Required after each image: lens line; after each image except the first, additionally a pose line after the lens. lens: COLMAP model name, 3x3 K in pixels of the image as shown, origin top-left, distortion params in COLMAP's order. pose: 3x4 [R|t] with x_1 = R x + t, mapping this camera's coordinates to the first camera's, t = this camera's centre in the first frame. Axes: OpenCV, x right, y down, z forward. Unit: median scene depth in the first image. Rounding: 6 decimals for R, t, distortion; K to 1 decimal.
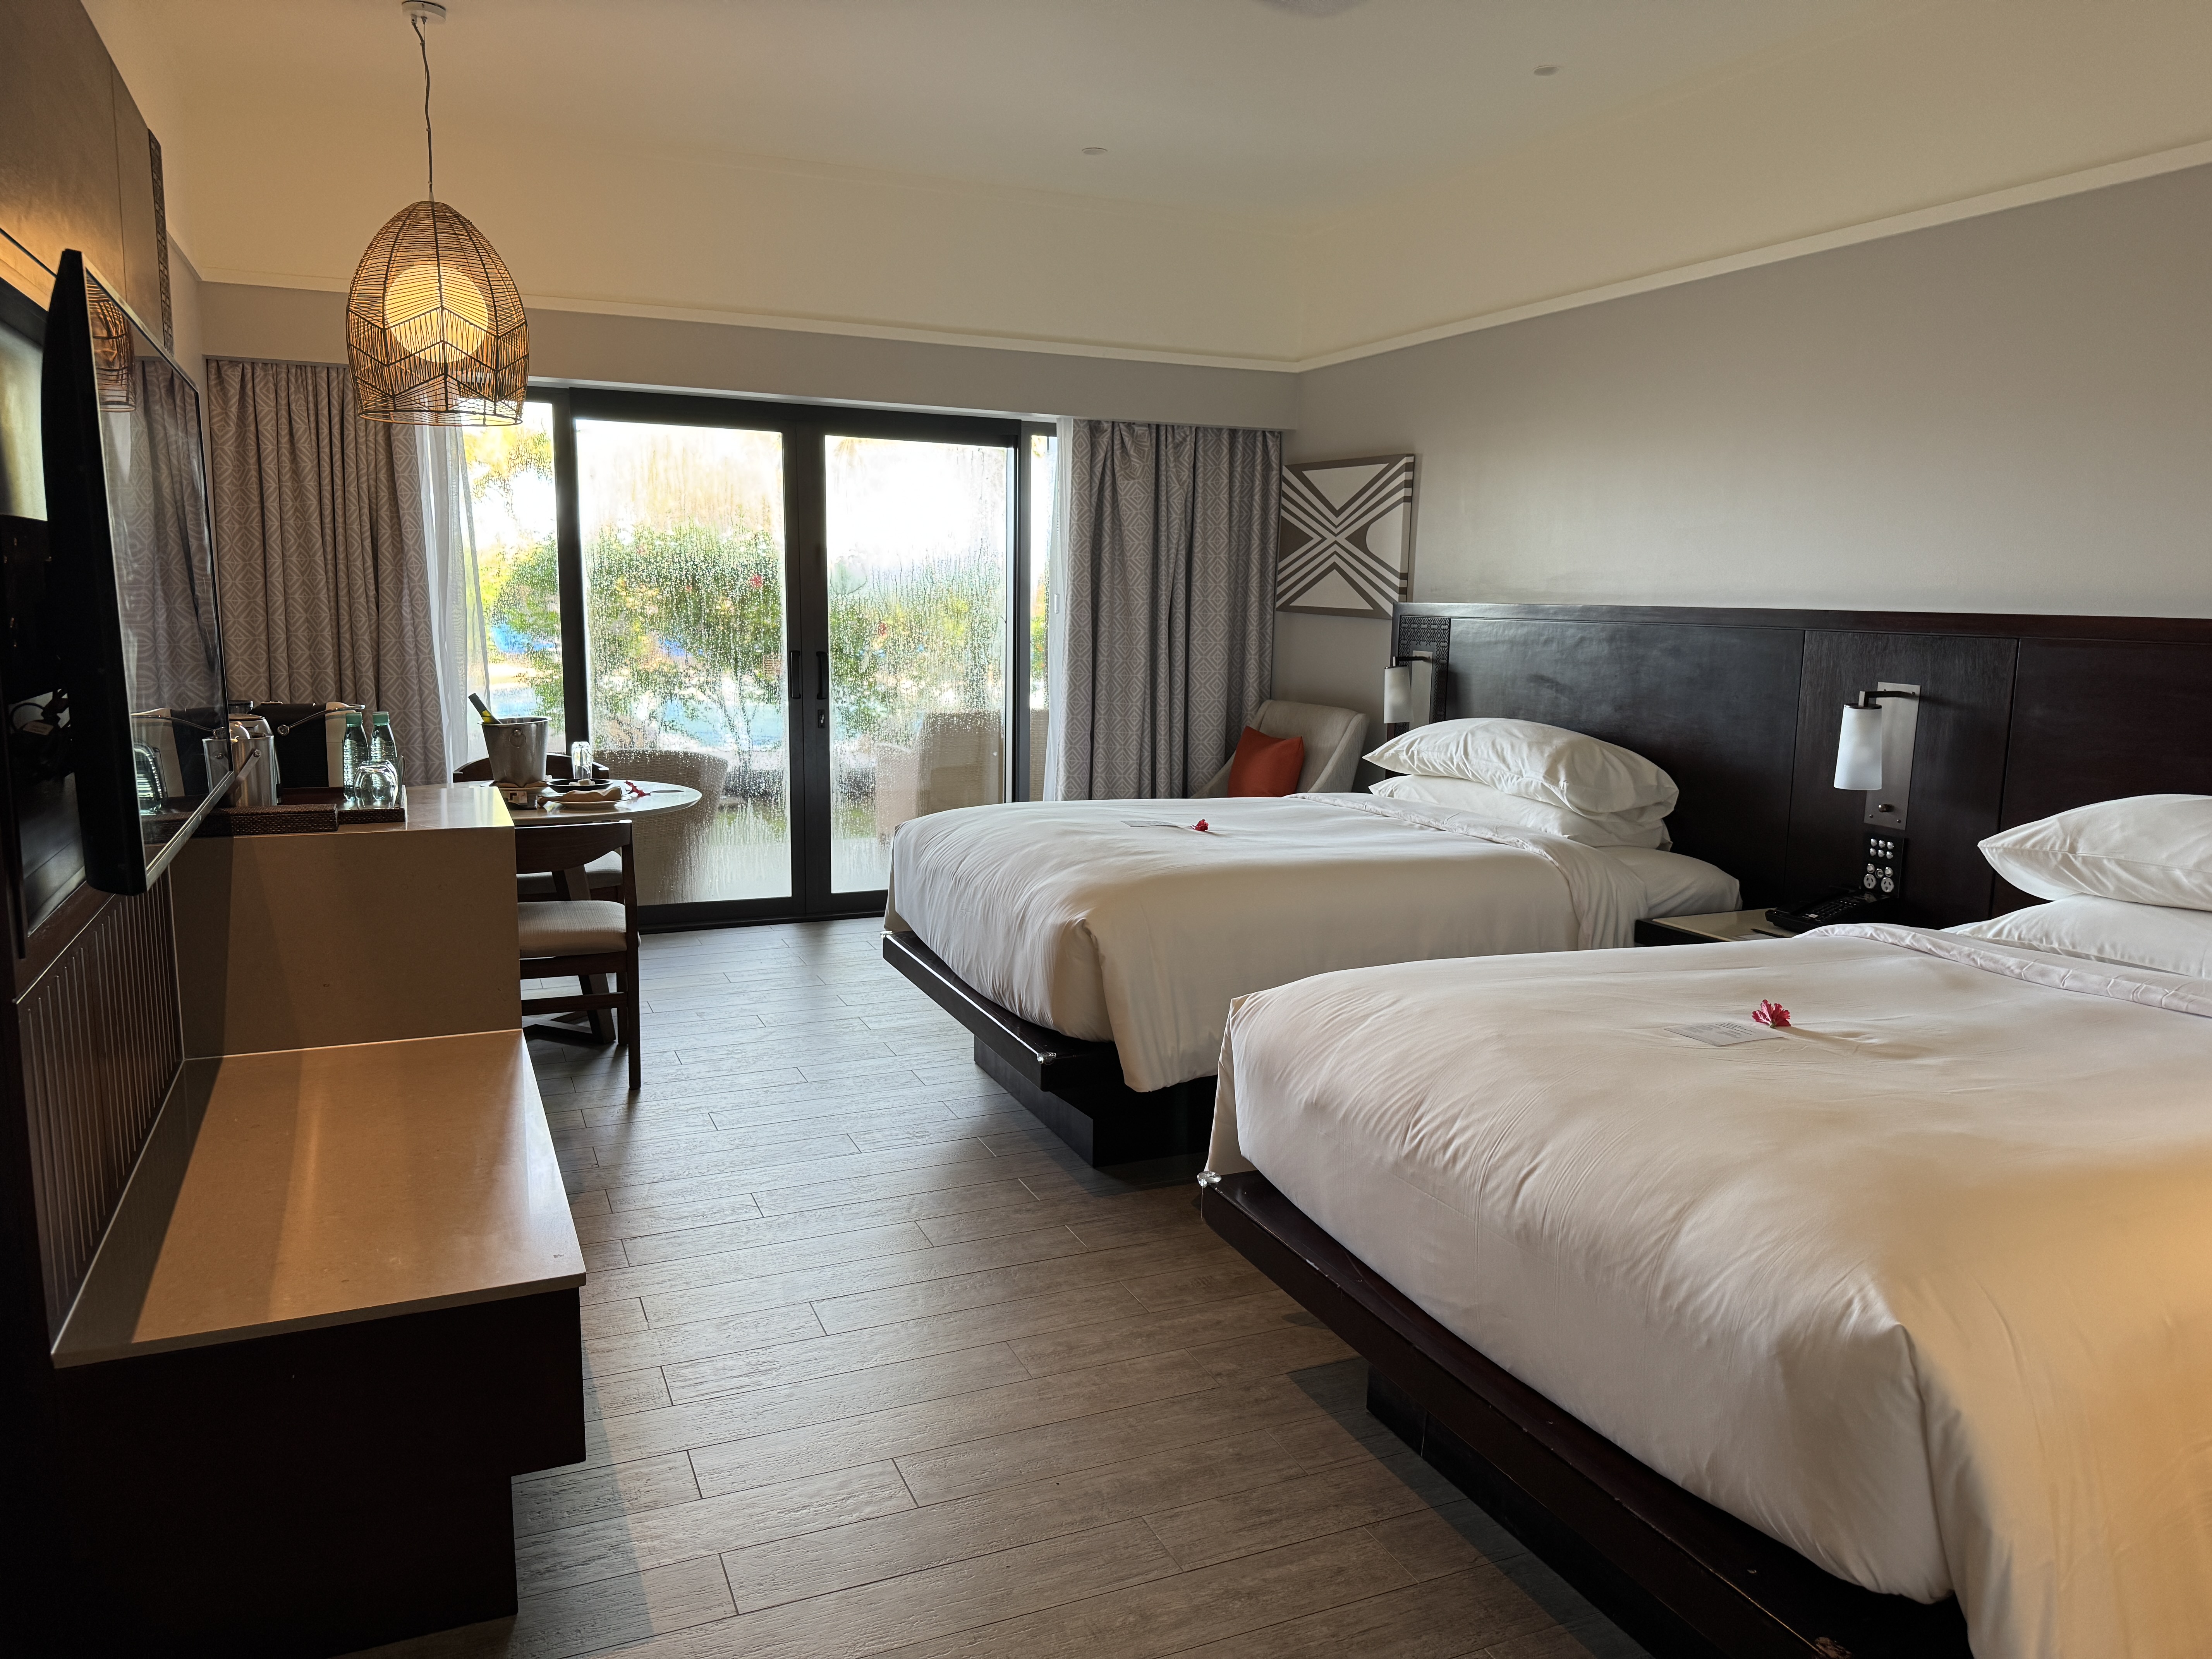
lens RADIAL K [[1517.0, 0, 1103.9], [0, 1517.0, 829.0], [0, 0, 1]] dist [-0.000693, -0.003264]
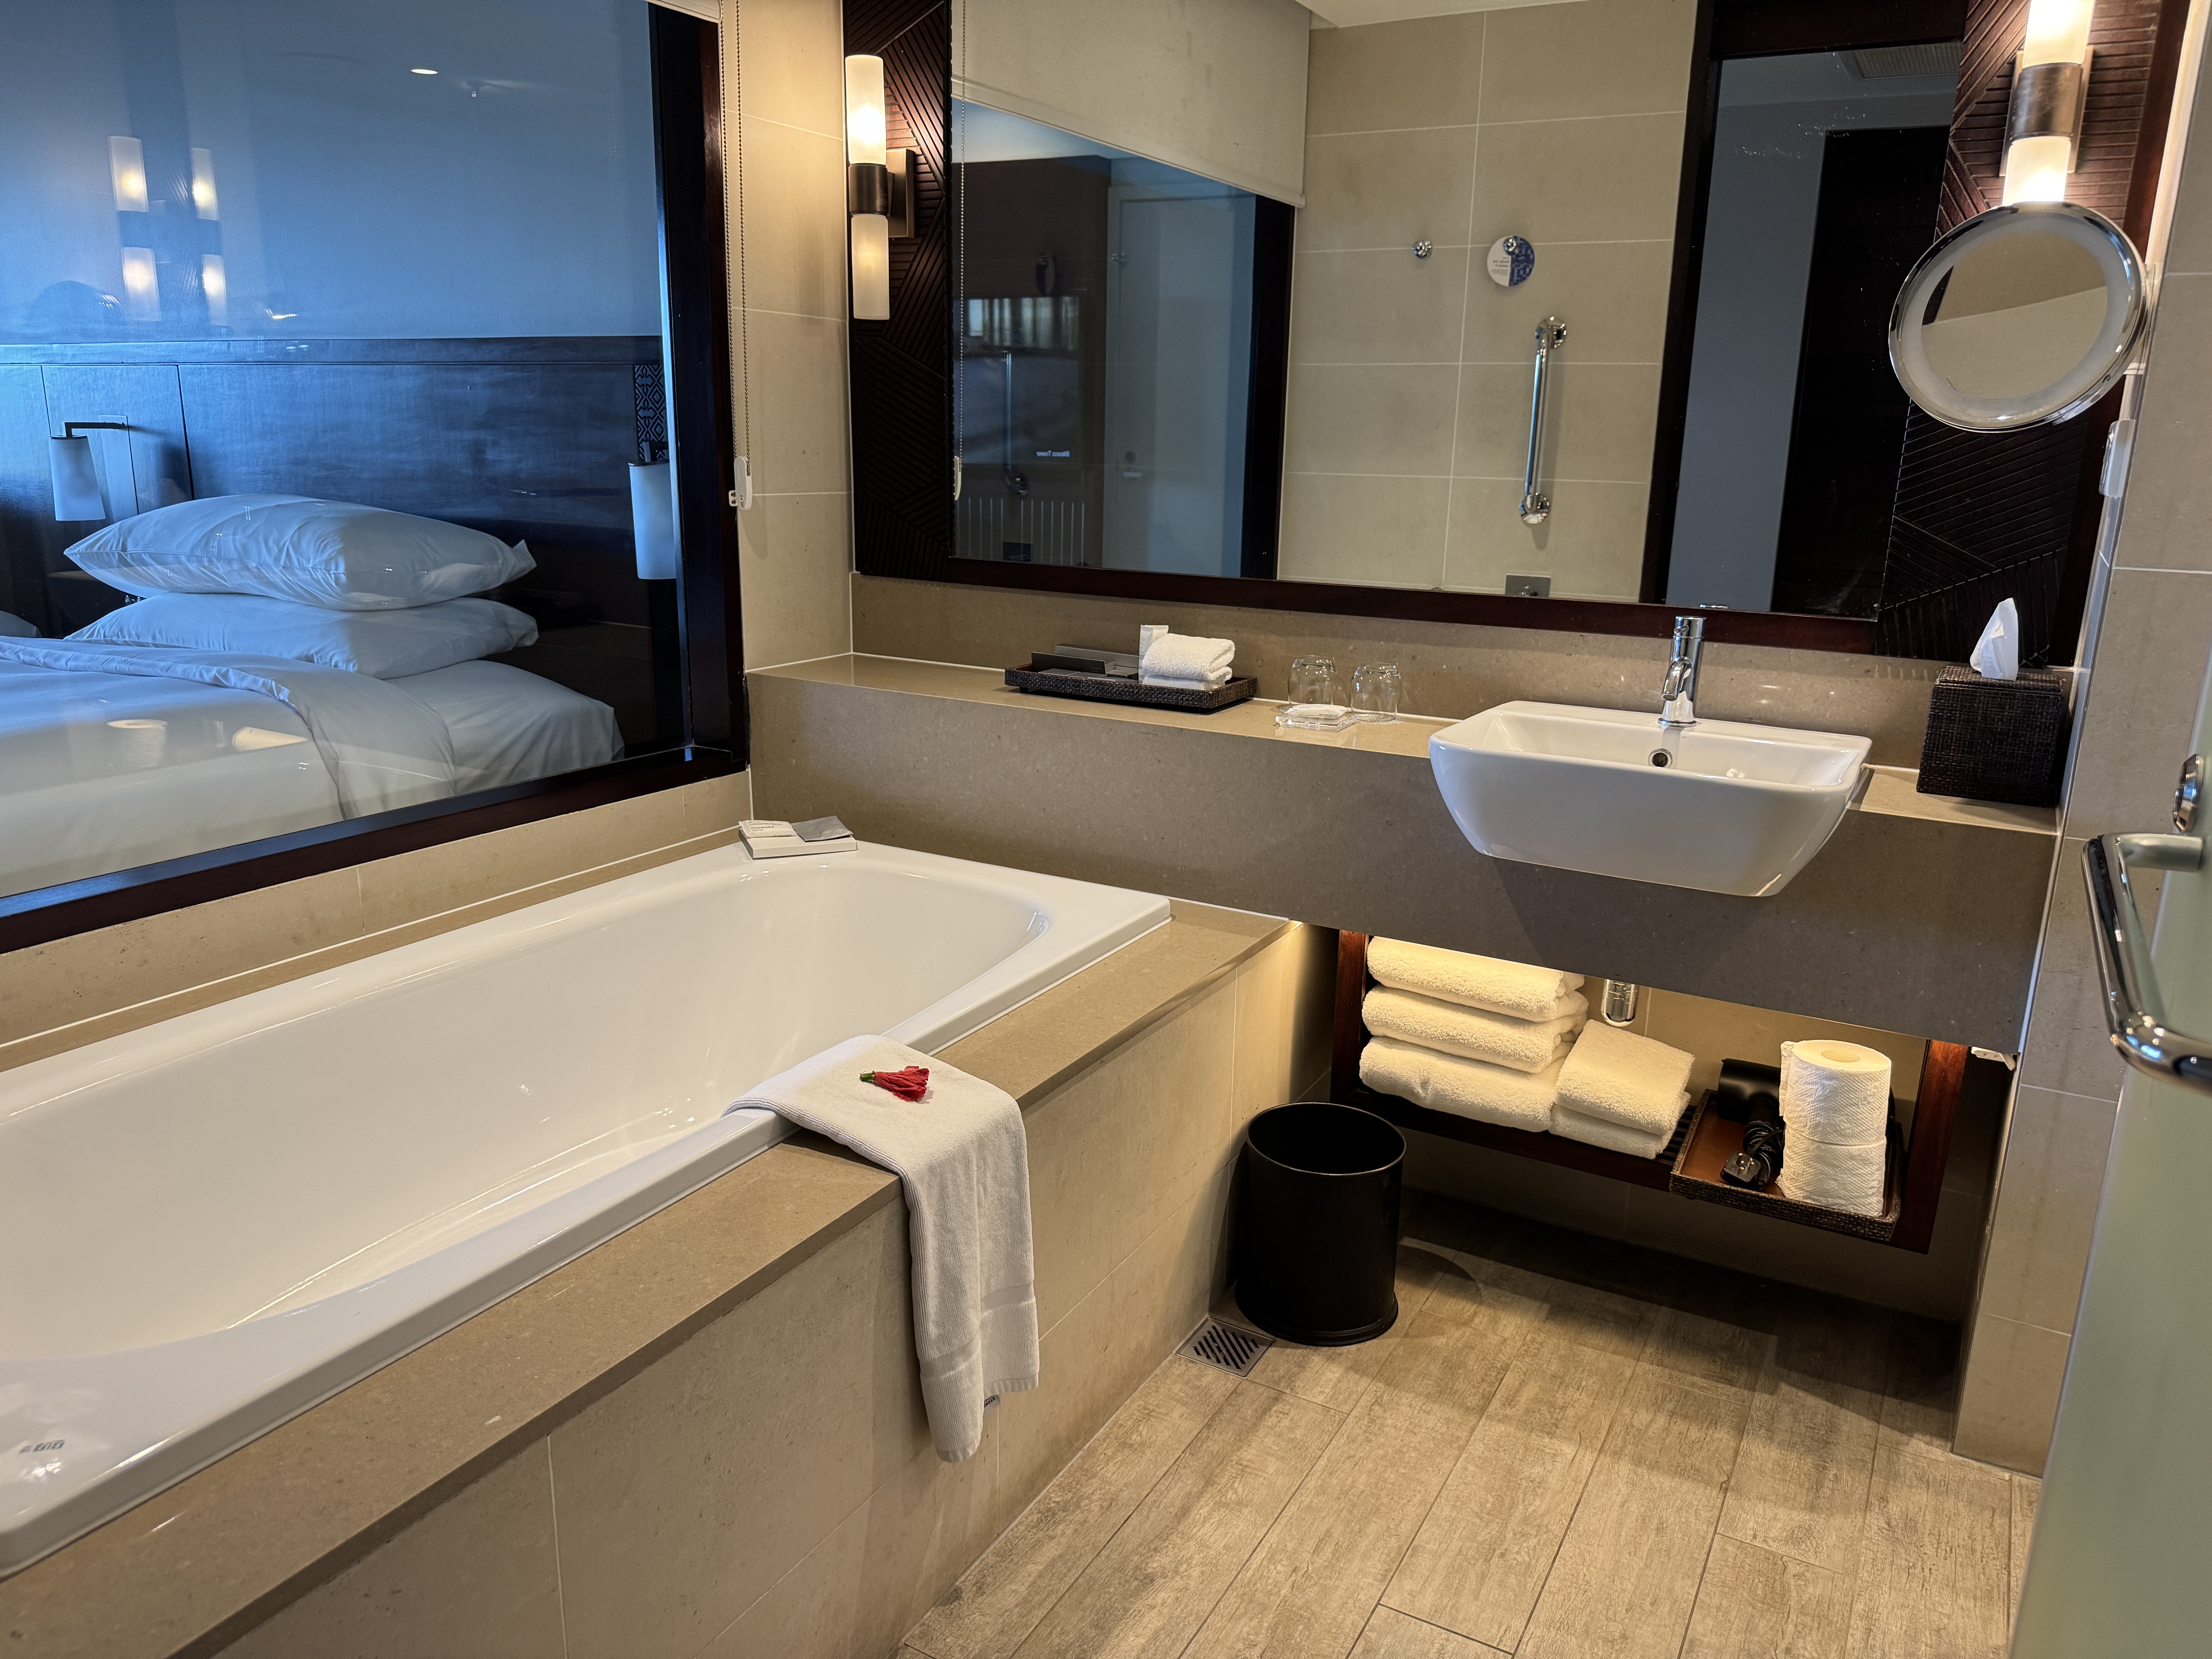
lens RADIAL K [[1517.0, 0, 1107.2], [0, 1517.0, 831.0], [0, 0, 1]] dist [-0.000693, -0.003264]
pose [[0.804887, -0.150729, 0.573966, 0.281201], [0.081698, 0.986140, 0.144404, 0.058414], [-0.587777, -0.069337, 0.806046, -0.158041]]
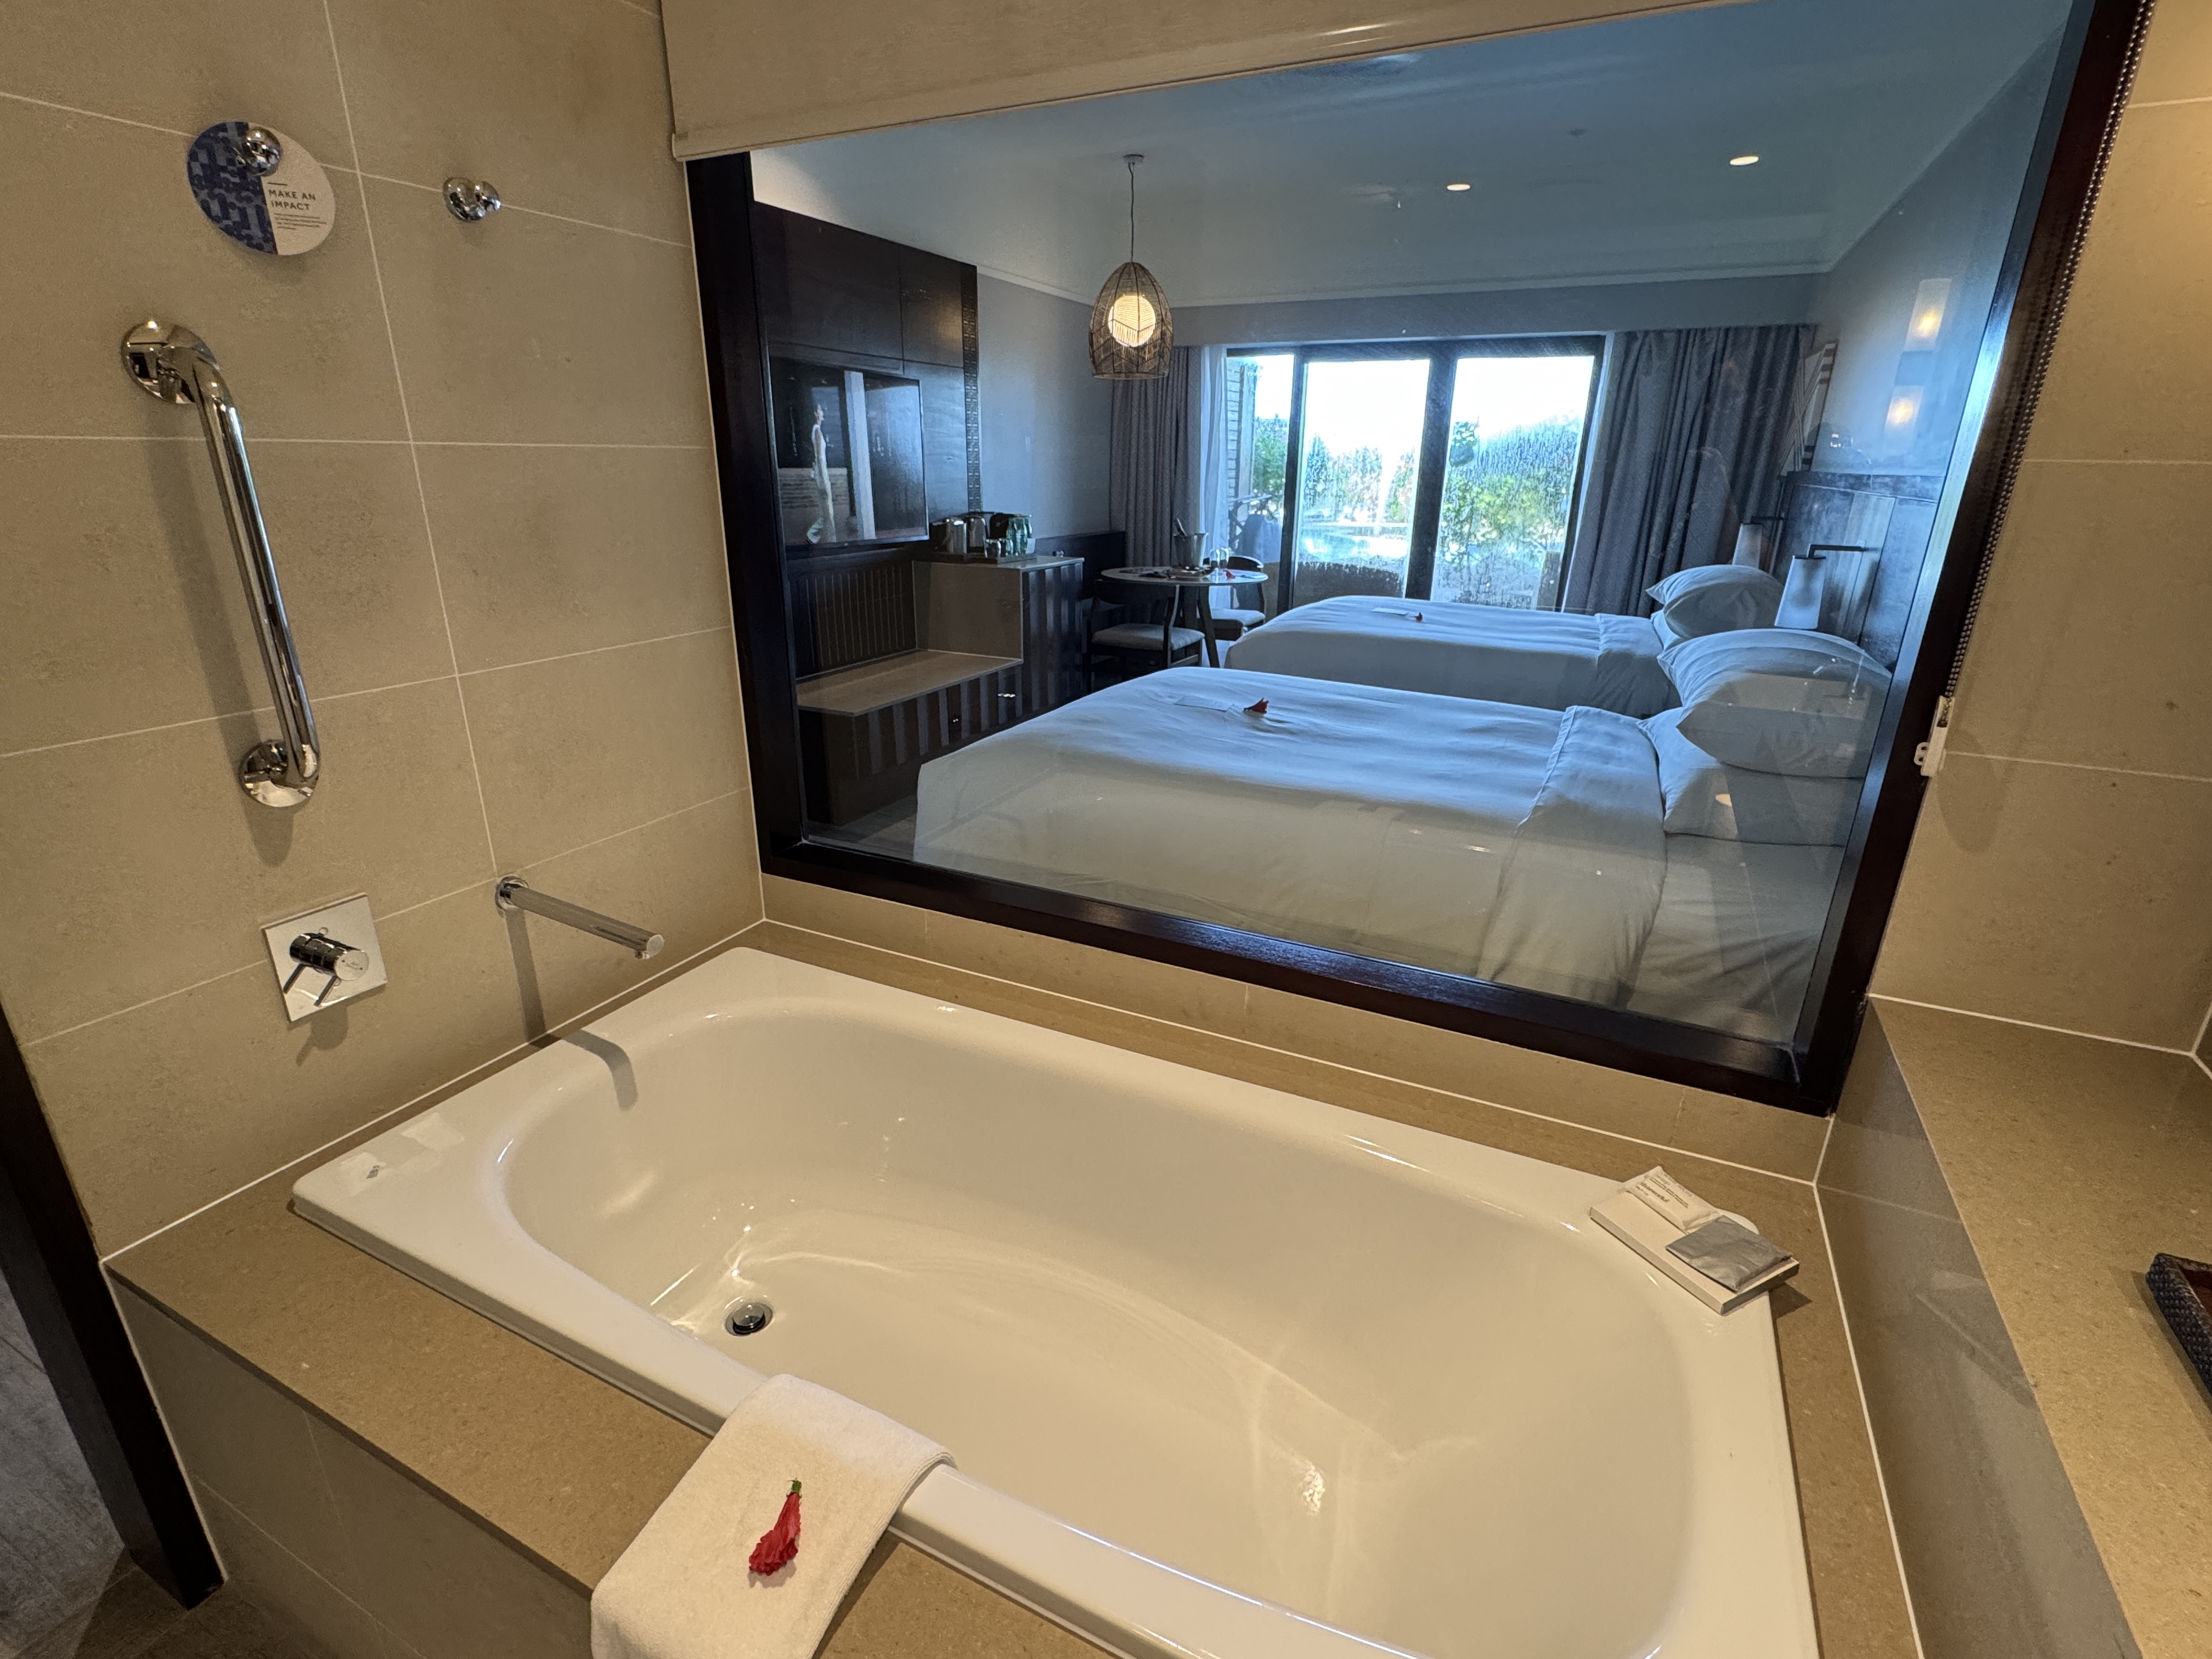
lens RADIAL K [[1042.7, 0, 1092.0], [0, 1042.7, 828.4], [0, 0, 1]] dist [-0.016503, -0.000565]
pose [[0.630316, 0.248700, -0.735425, 0.518180], [-0.117157, 0.966922, 0.226573, 0.003844], [0.767448, -0.056652, 0.638603, 0.031468]]
